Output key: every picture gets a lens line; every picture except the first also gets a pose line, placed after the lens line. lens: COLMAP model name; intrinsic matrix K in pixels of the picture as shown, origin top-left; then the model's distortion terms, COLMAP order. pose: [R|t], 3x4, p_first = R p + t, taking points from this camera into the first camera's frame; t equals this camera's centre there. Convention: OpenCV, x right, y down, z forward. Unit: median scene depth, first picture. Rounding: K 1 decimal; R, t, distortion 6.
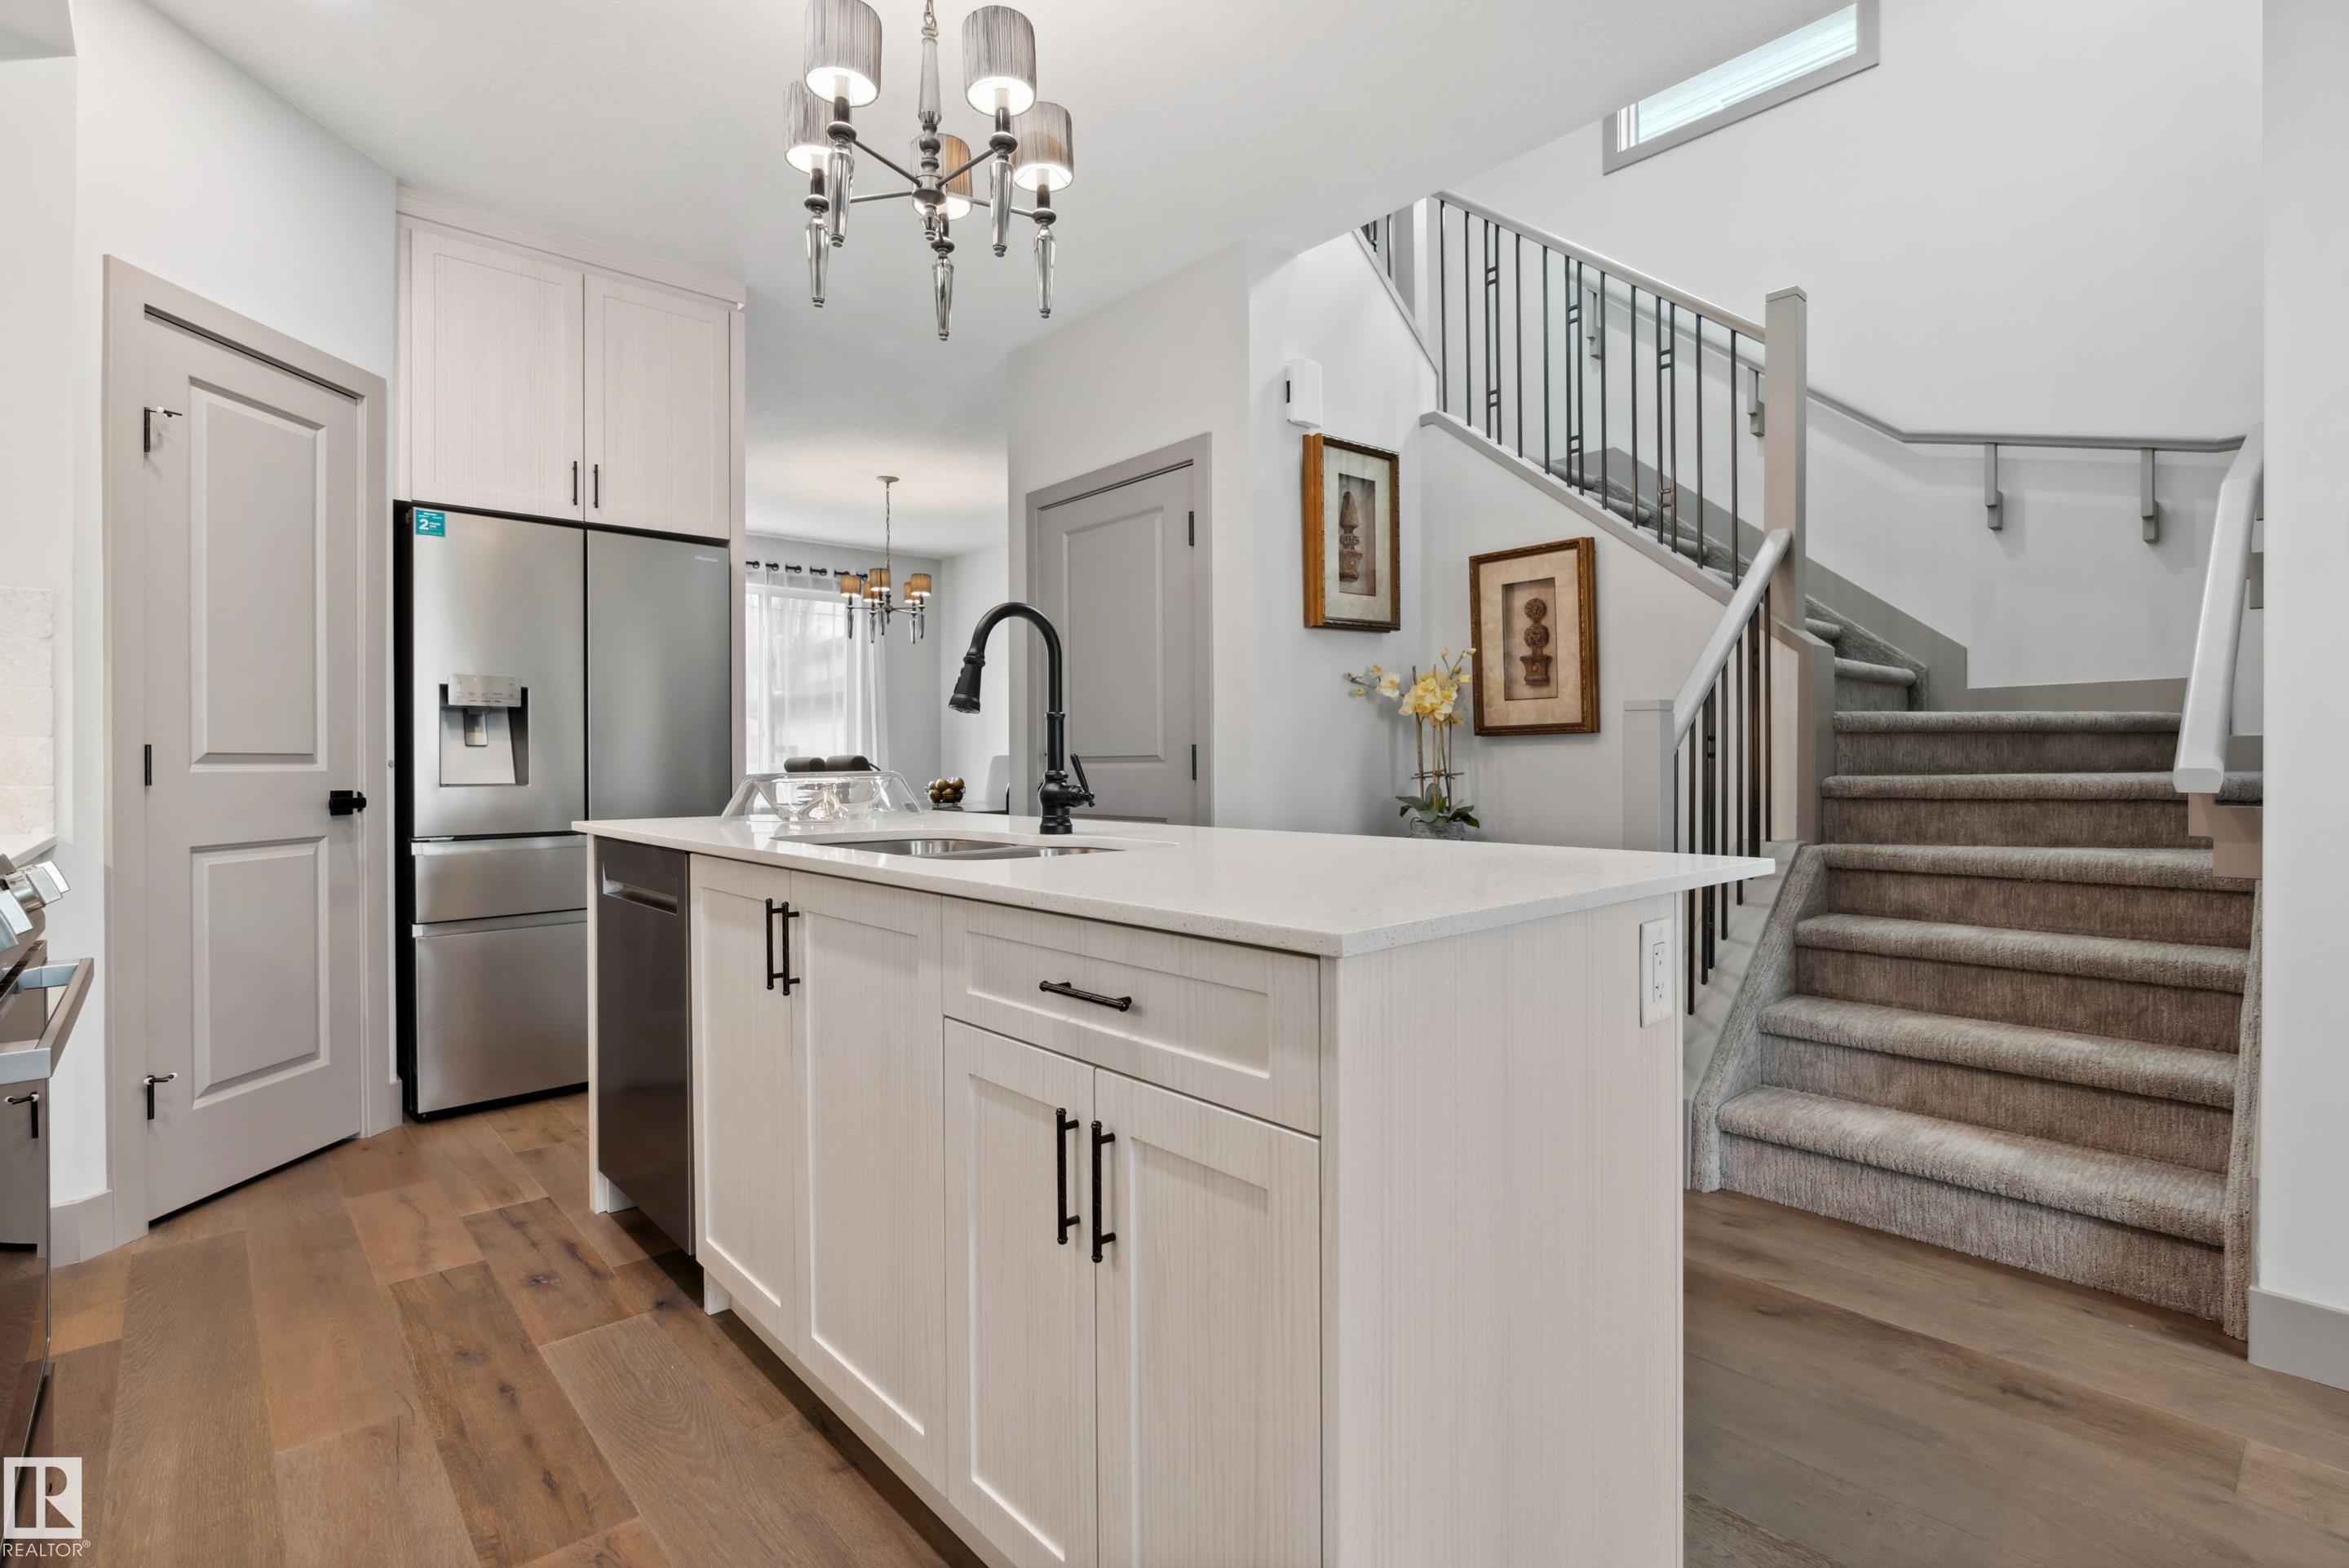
lens RADIAL K [[1112.7, 0, 1184.7], [0, 1112.7, 763.7], [0, 0, 1]] dist [-0.014694, 0.002870]
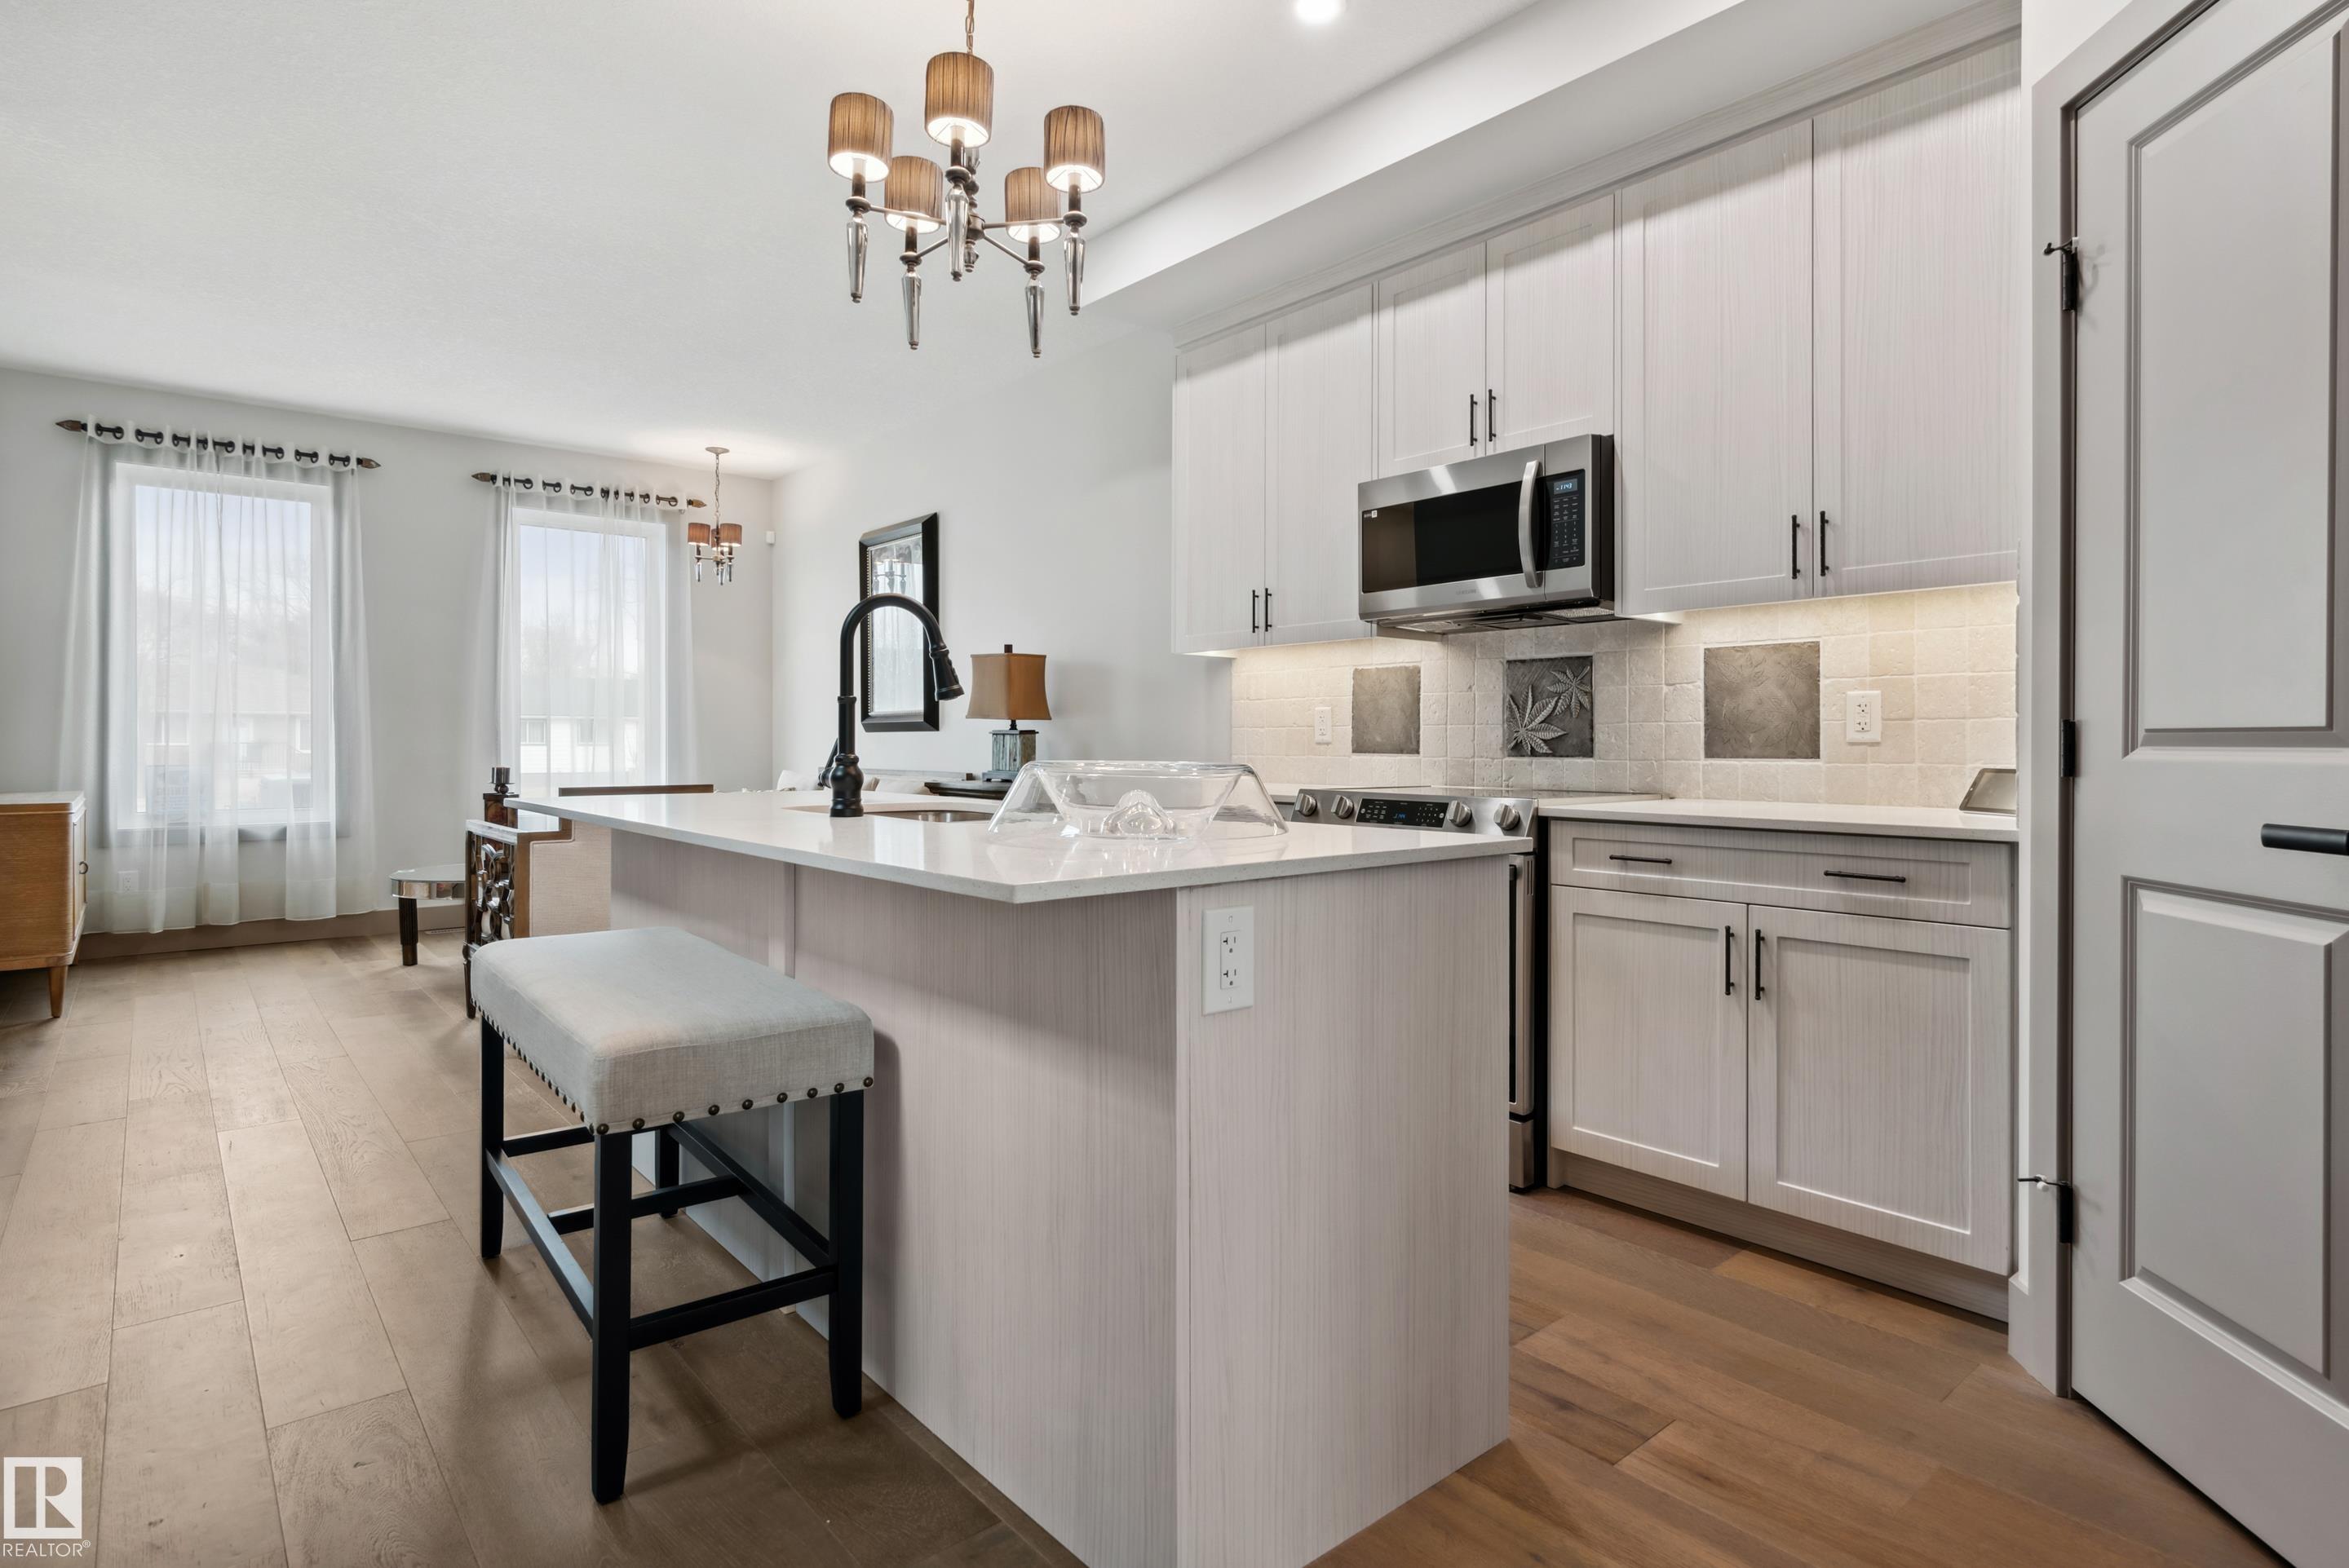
lens RADIAL K [[1203.6, 0, 1144.3], [0, 1203.6, 733.1], [0, 0, 1]] dist [0.001623, 0.000282]
pose [[-0.998397, 0.006892, 0.056174, -0.377182], [0.006624, 0.999966, -0.004955, -0.008339], [-0.056207, -0.004575, -0.998409, 1.760761]]
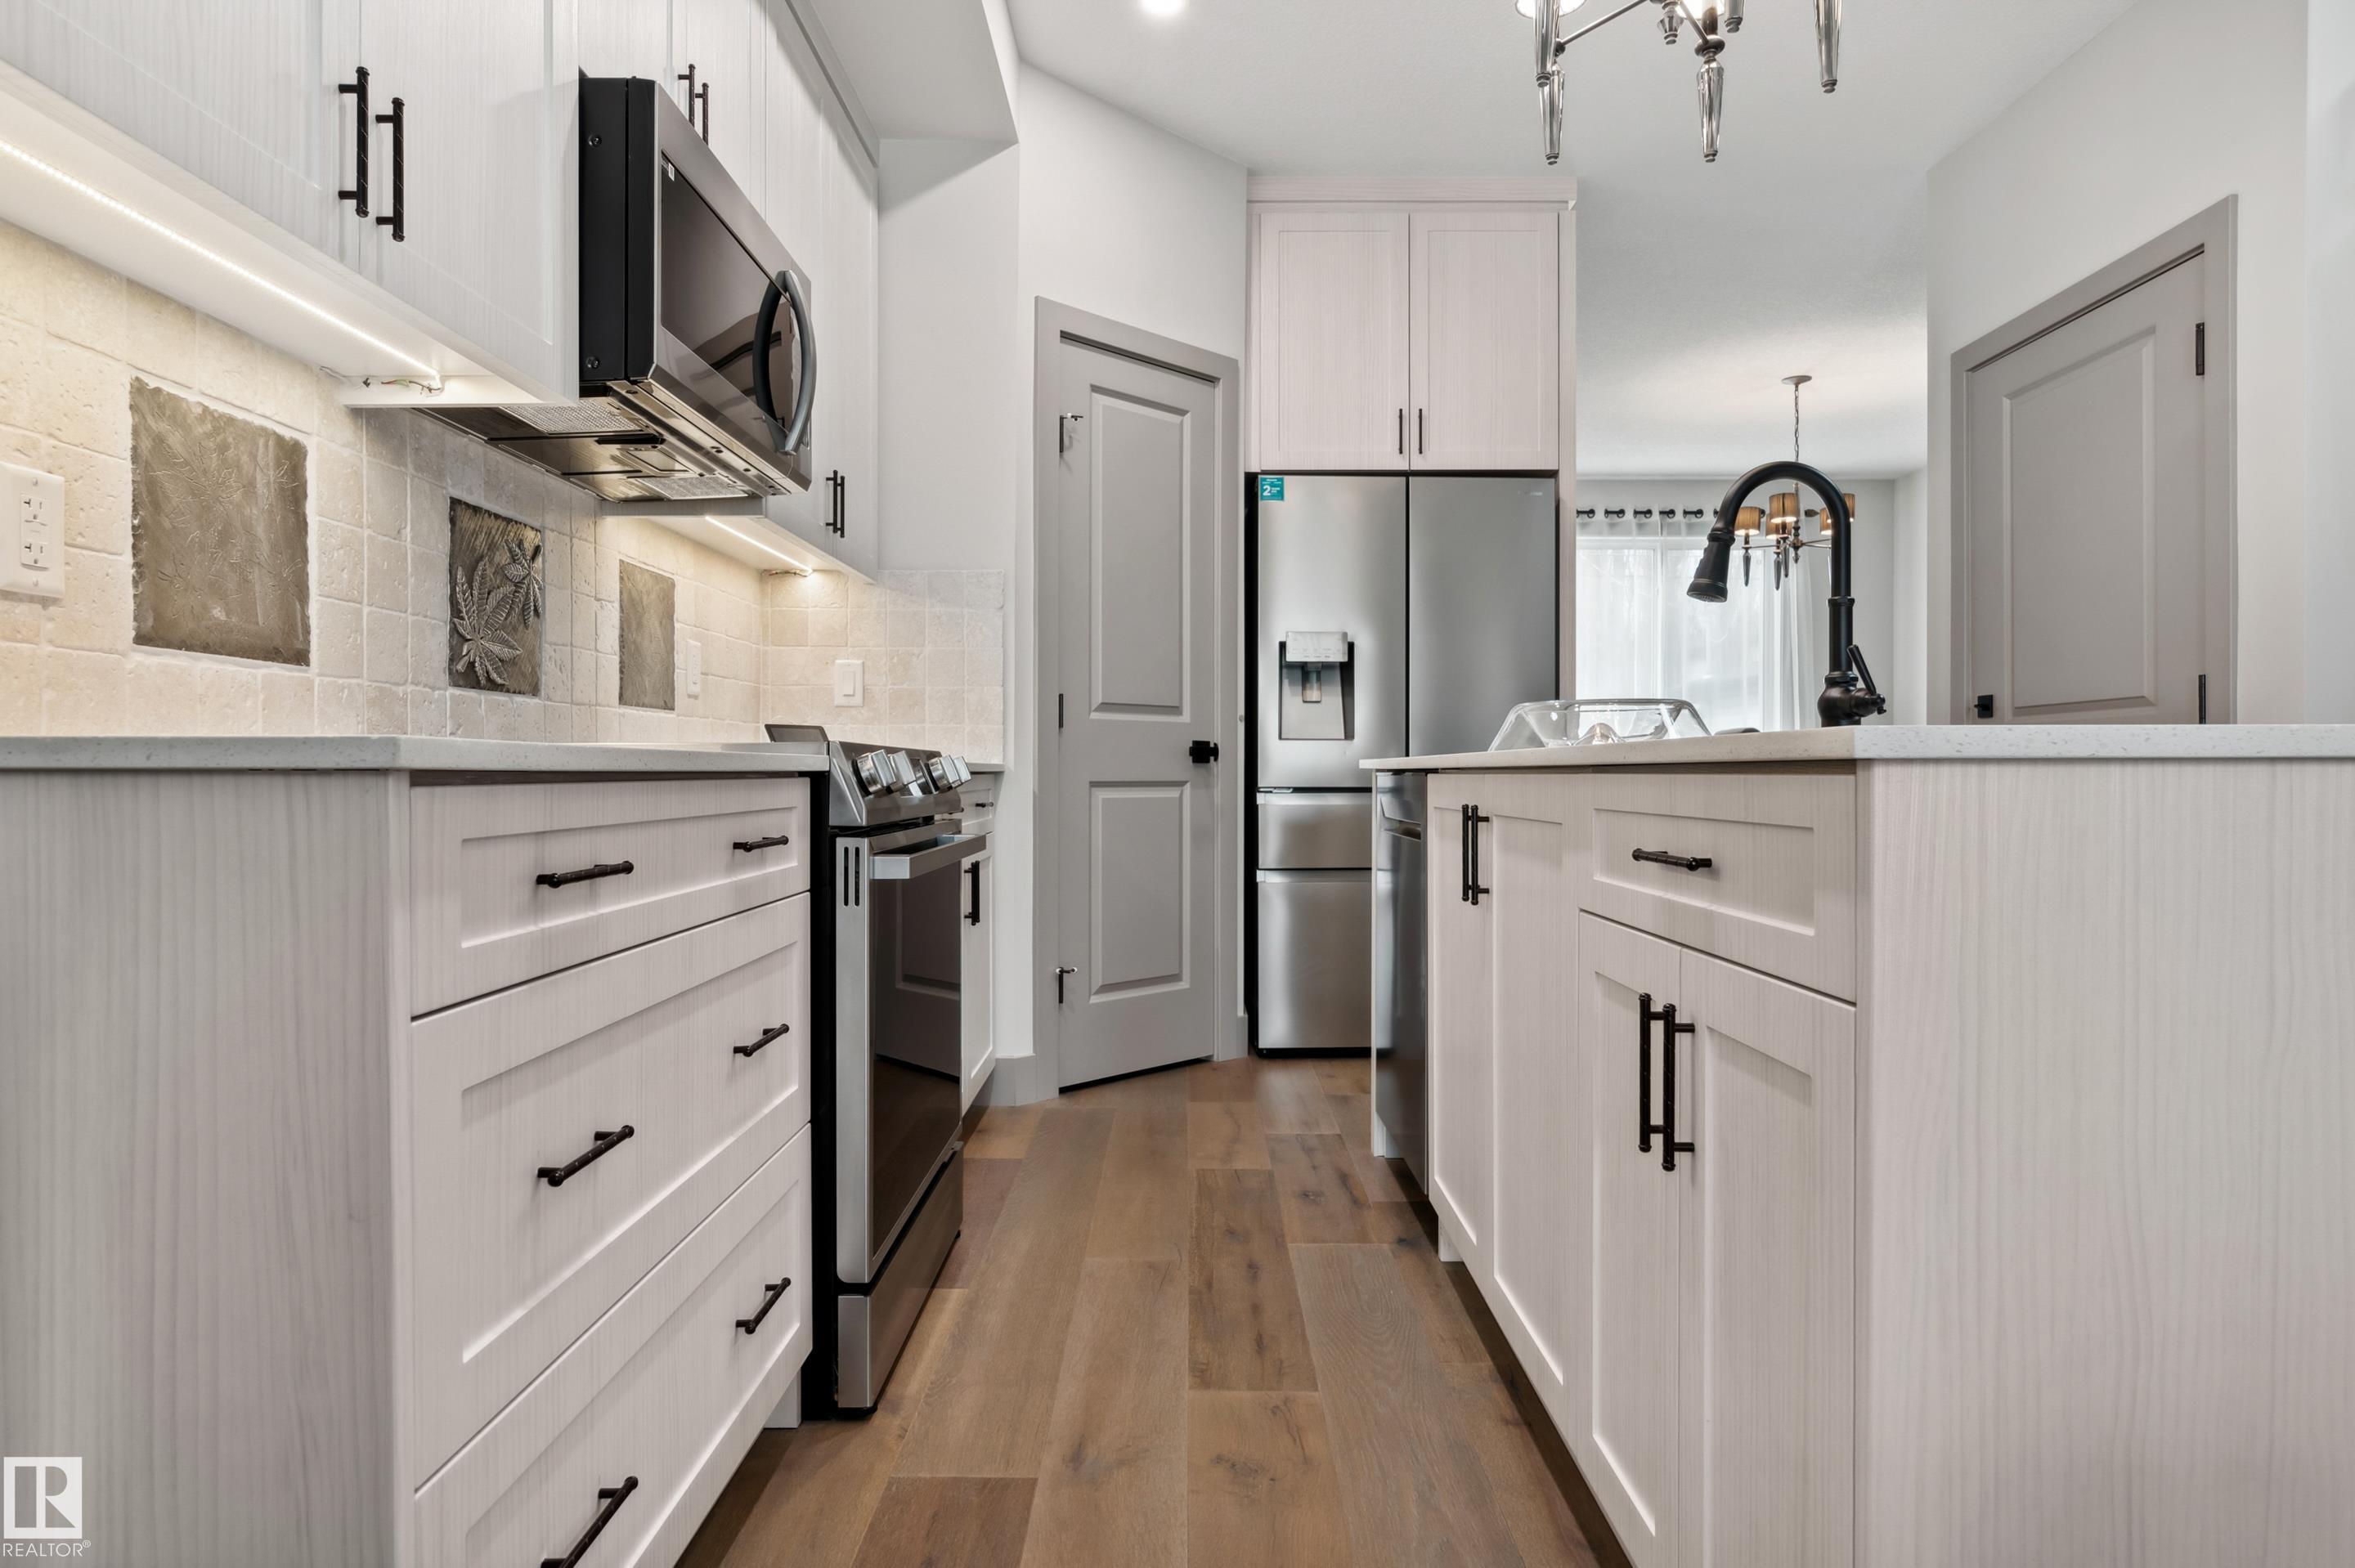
lens RADIAL K [[1339.8, 0, 1167.2], [0, 1339.8, 776.4], [0, 0, 1]] dist [-0.011623, 0.005396]
pose [[0.732957, 0.008108, -0.680227, 0.142658], [-0.006090, 0.999967, 0.005357, 0.062874], [0.680248, 0.000216, 0.732982, -0.002188]]
